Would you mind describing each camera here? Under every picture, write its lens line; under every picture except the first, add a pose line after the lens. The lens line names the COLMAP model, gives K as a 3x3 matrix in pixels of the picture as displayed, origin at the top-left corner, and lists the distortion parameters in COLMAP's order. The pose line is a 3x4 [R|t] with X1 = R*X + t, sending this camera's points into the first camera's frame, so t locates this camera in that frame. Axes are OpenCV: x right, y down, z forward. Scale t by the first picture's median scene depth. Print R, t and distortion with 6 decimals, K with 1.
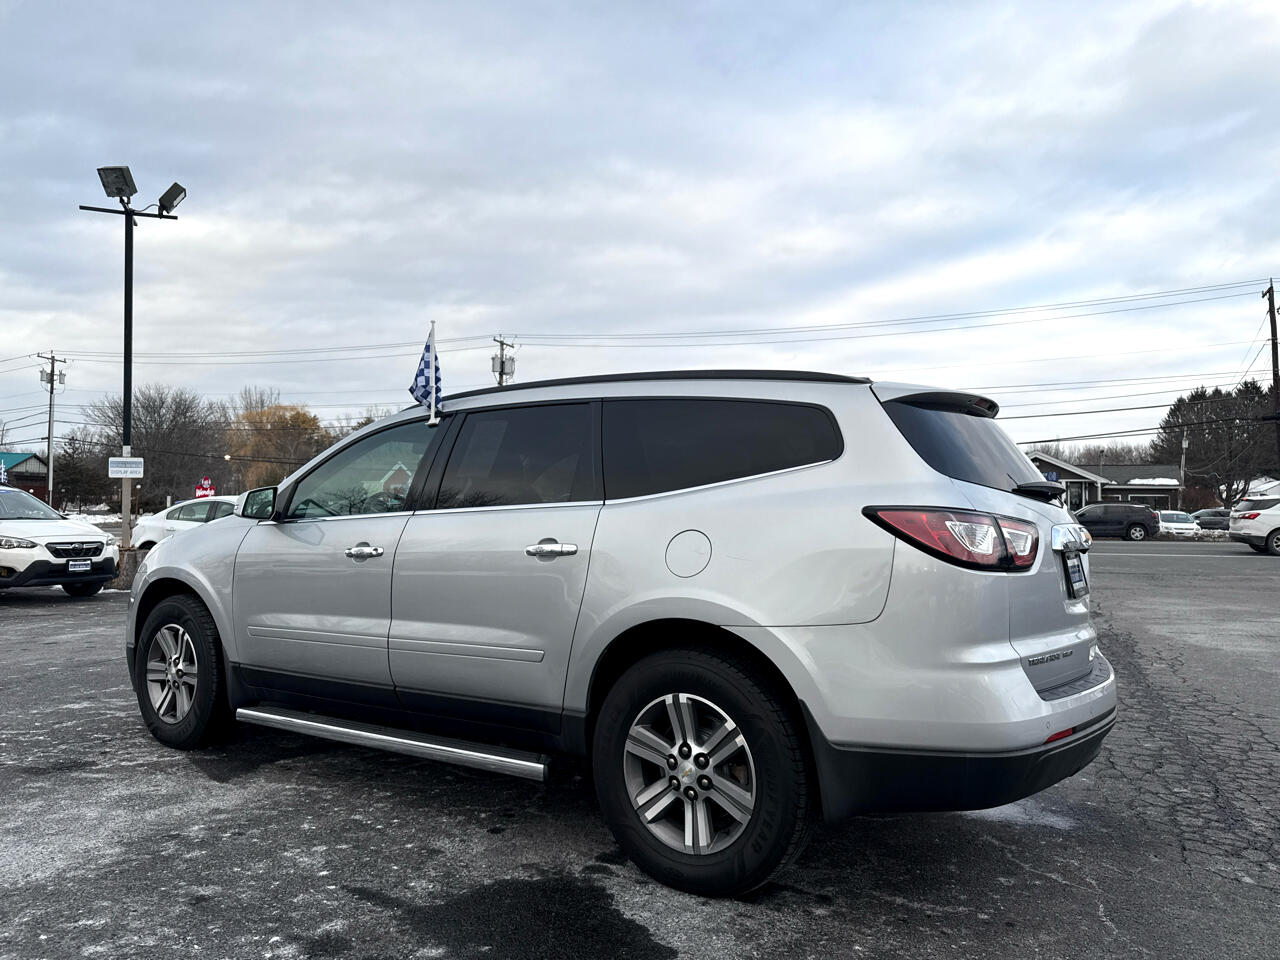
lens RADIAL K [[884.3, 0, 644.6], [0, 884.3, 464.1], [0, 0, 1]] dist [0.026718, -0.022964]
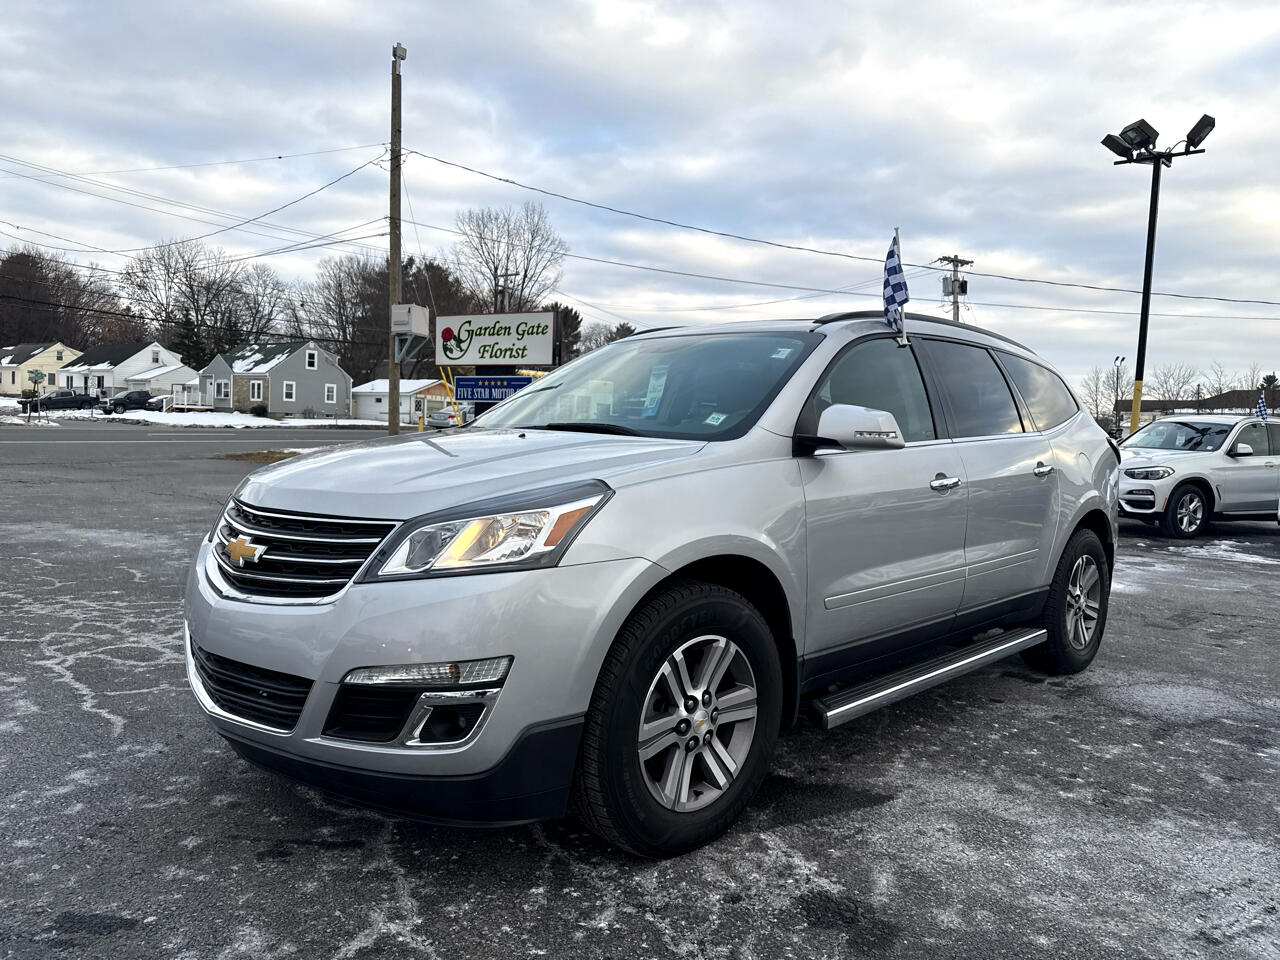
lens RADIAL K [[884.3, 0, 650.3], [0, 884.3, 486.1], [0, 0, 1]] dist [0.026718, -0.022964]
pose [[0.201333, -0.067561, 0.977190, -1.531672], [-0.089580, 0.992168, 0.087052, 0.059221], [-0.975418, -0.105063, 0.193704, 1.341132]]
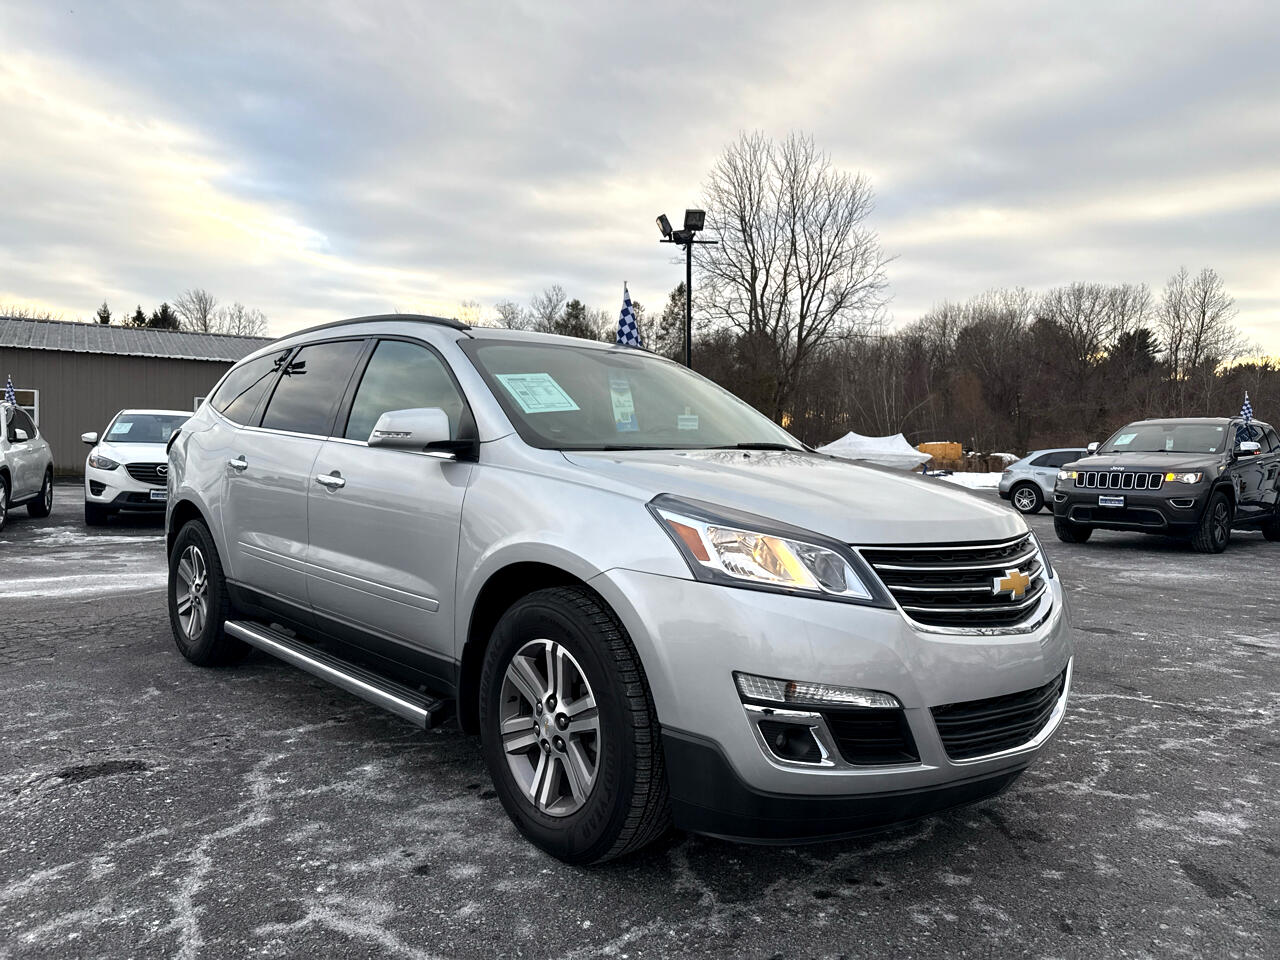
lens RADIAL K [[884.3, 0, 645.9], [0, 884.3, 503.2], [0, 0, 1]] dist [0.026718, -0.022964]
pose [[-0.972122, -0.049144, 0.229267, -0.689267], [-0.050135, 0.998741, 0.001503, 0.160645], [-0.229053, -0.010034, -0.973362, 2.699748]]
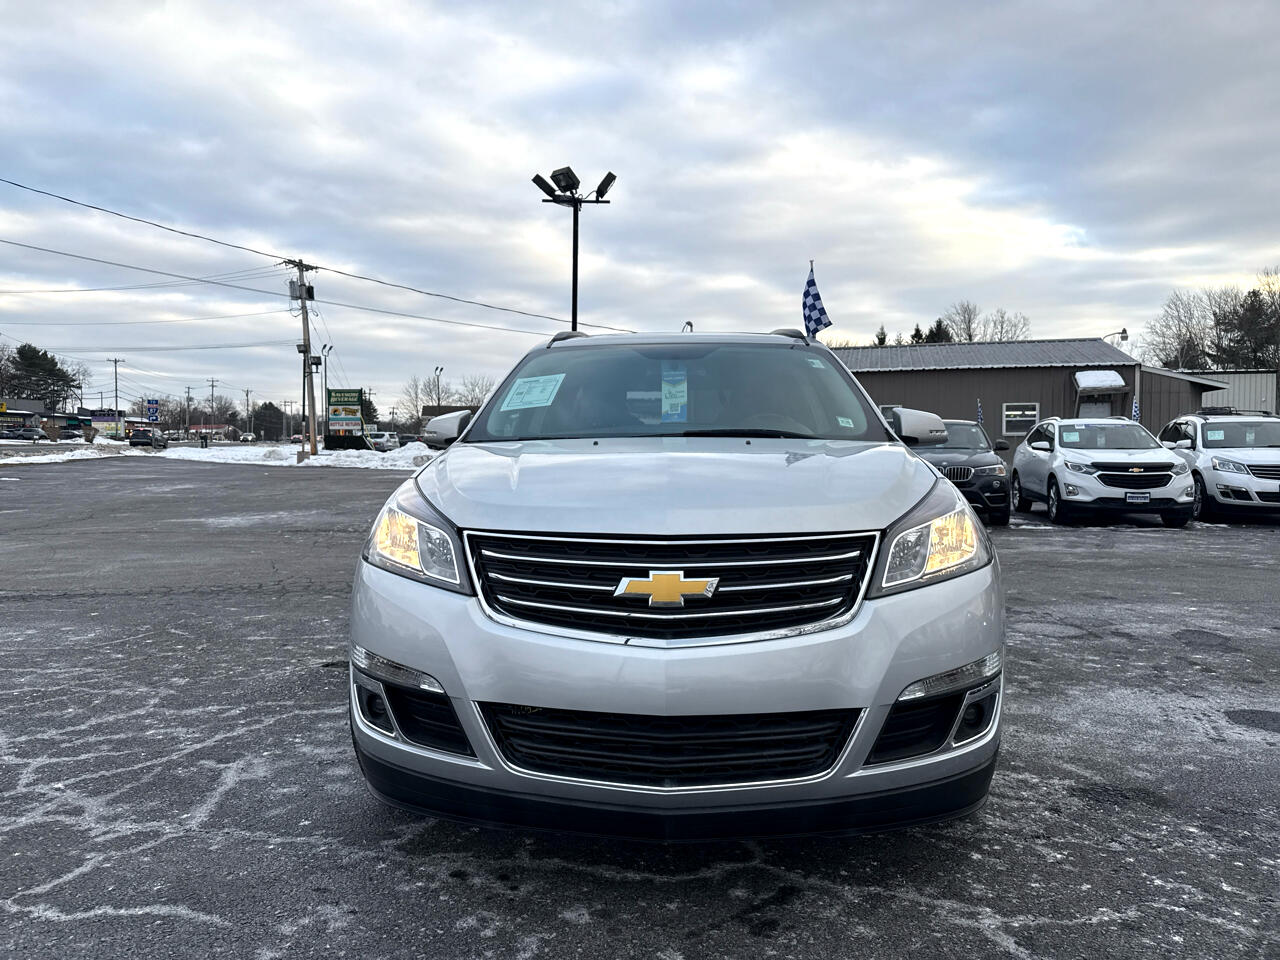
lens RADIAL K [[884.3, 0, 634.9], [0, 884.3, 481.0], [0, 0, 1]] dist [0.026718, -0.022964]
pose [[-0.490297, -0.046294, 0.870325, -1.389326], [-0.057558, 0.998128, 0.020666, 0.125475], [-0.869653, -0.039962, -0.492044, 2.192888]]
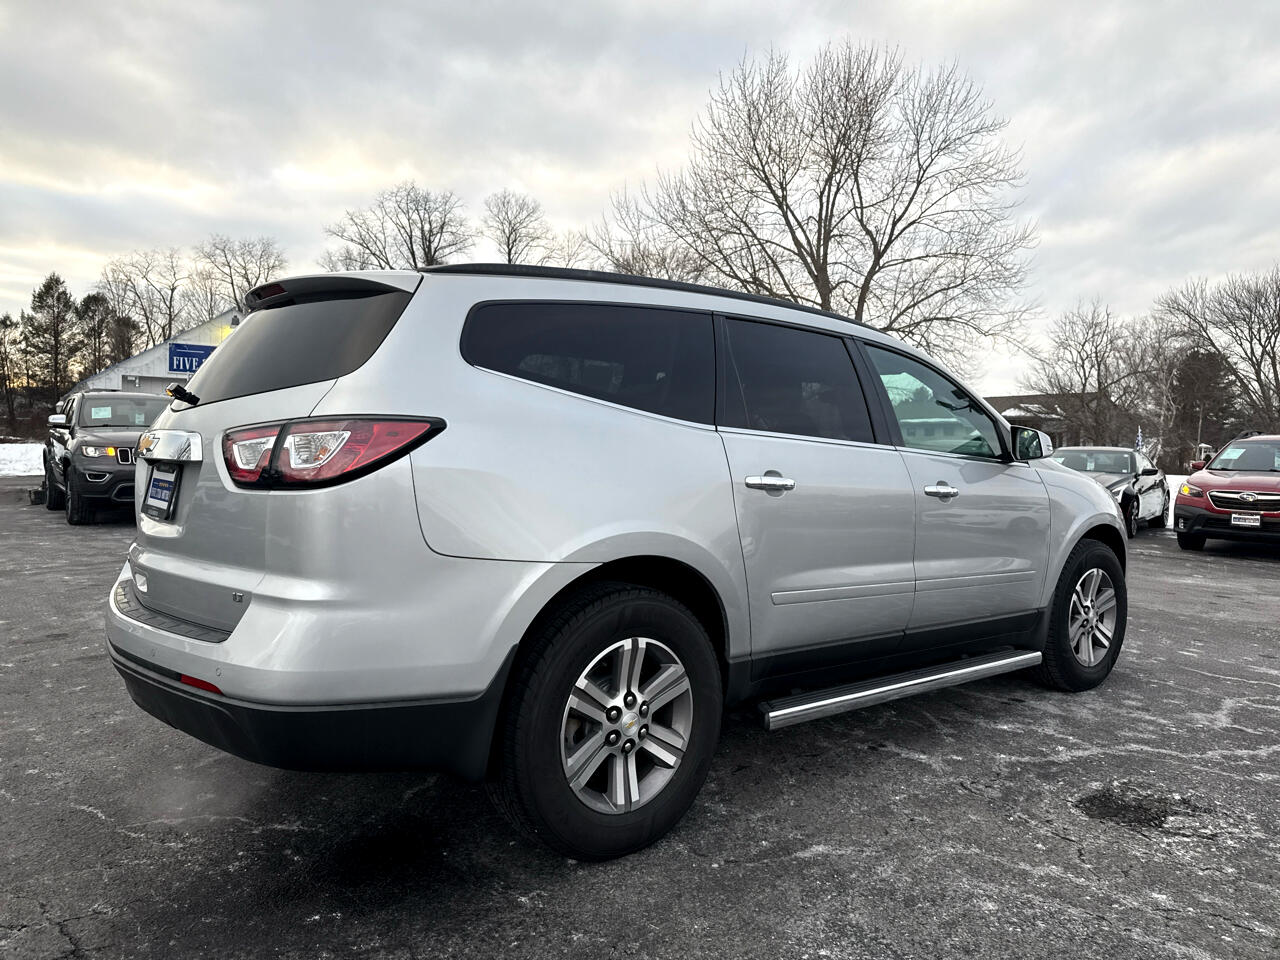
lens RADIAL K [[884.3, 0, 643.0], [0, 884.3, 484.5], [0, 0, 1]] dist [0.026718, -0.022964]
pose [[-0.300851, 0.015245, -0.953549, 1.142181], [0.029185, 0.999551, 0.006772, 0.126414], [0.953225, -0.025792, -0.301161, 1.683937]]
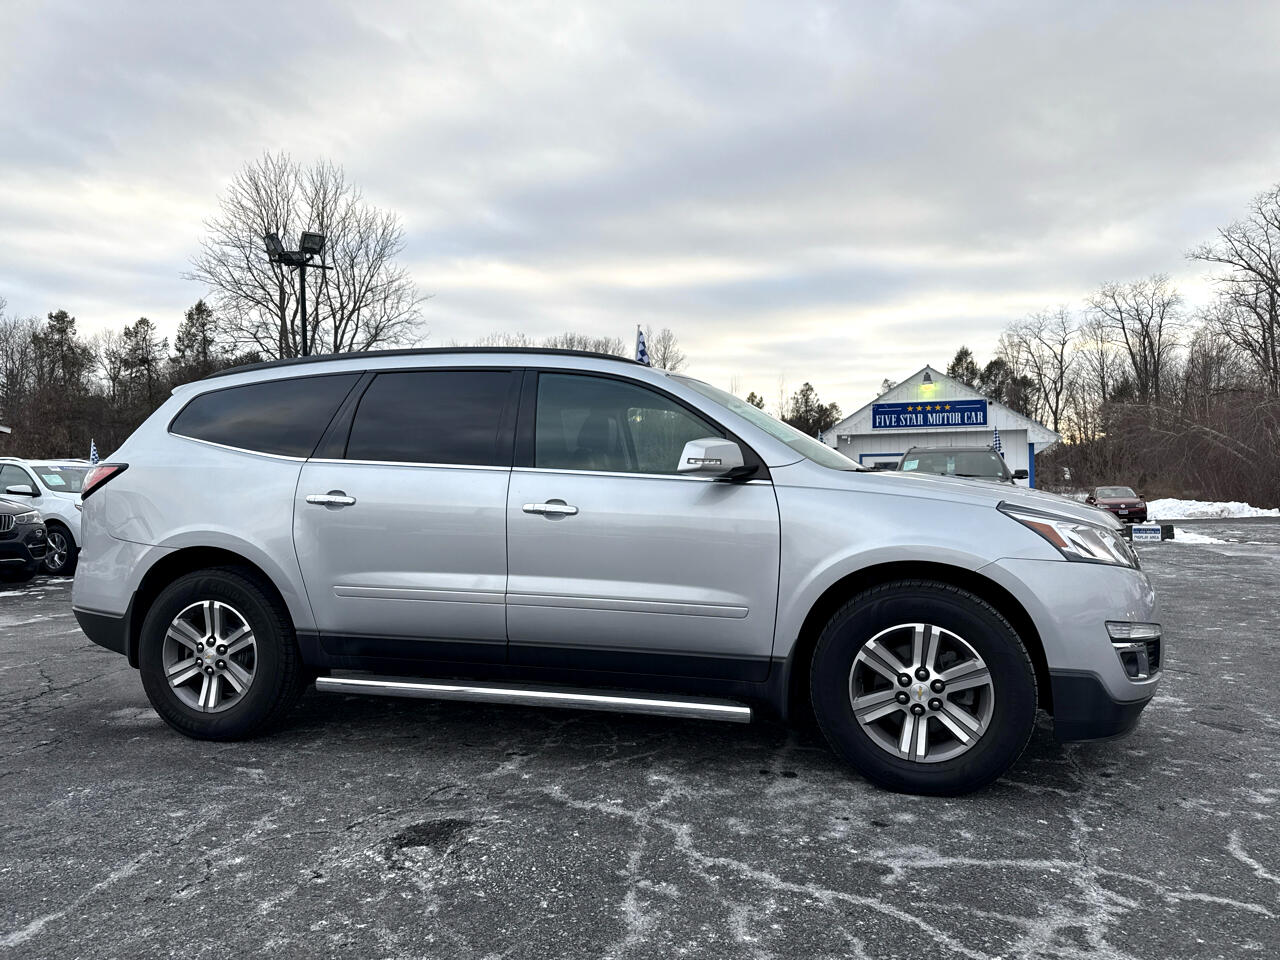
lens RADIAL K [[884.3, 0, 642.4], [0, 884.3, 489.4], [0, 0, 1]] dist [0.026718, -0.022964]
pose [[-0.953291, -0.010911, -0.301856, 0.180933], [0.008454, 0.997992, -0.062773, 0.199615], [0.301935, -0.062393, -0.951285, 2.813322]]
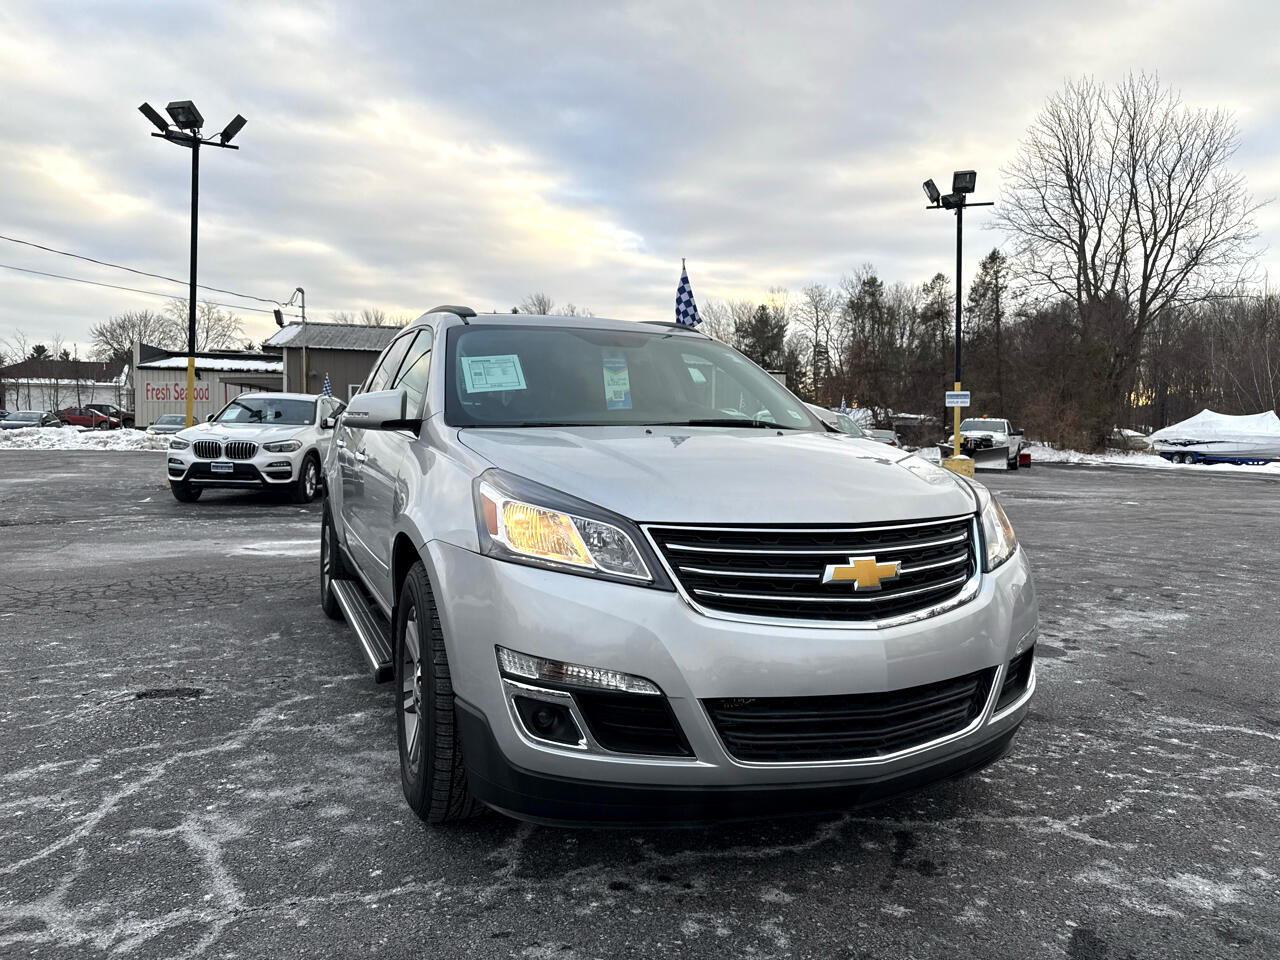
lens RADIAL K [[884.3, 0, 636.9], [0, 884.3, 481.8], [0, 0, 1]] dist [0.026718, -0.022964]
pose [[-0.831266, -0.058606, 0.552776, -1.065988], [-0.060015, 0.998076, 0.015567, 0.145260], [-0.552625, -0.020234, -0.833184, 2.532308]]
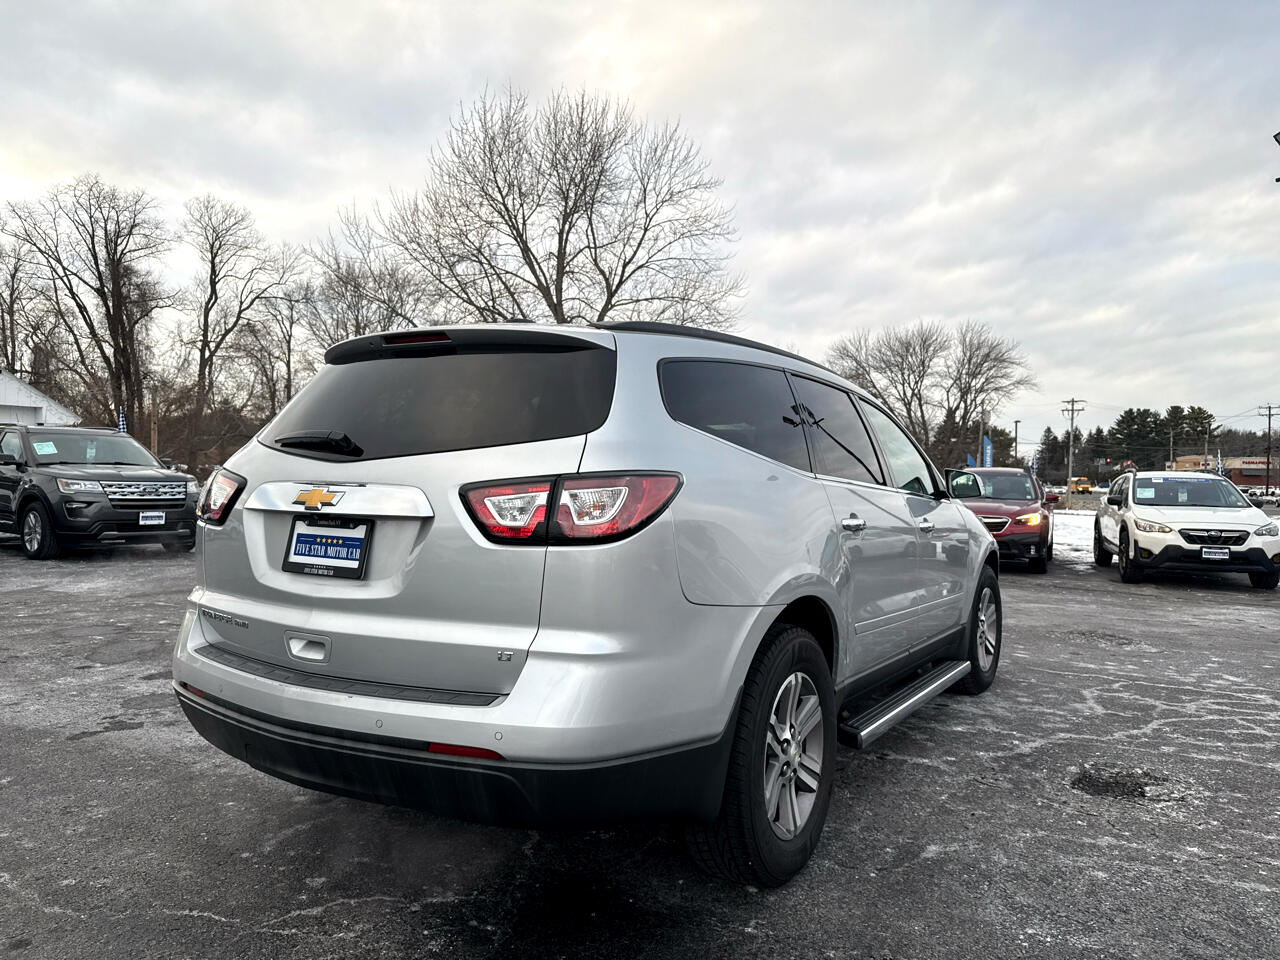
lens RADIAL K [[884.3, 0, 644.9], [0, 884.3, 473.5], [0, 0, 1]] dist [0.026718, -0.022964]
pose [[0.011177, -0.025854, -0.999603, 1.256657], [0.038645, 0.998930, -0.025404, 0.091689], [0.999190, -0.038346, 0.012164, 1.277960]]
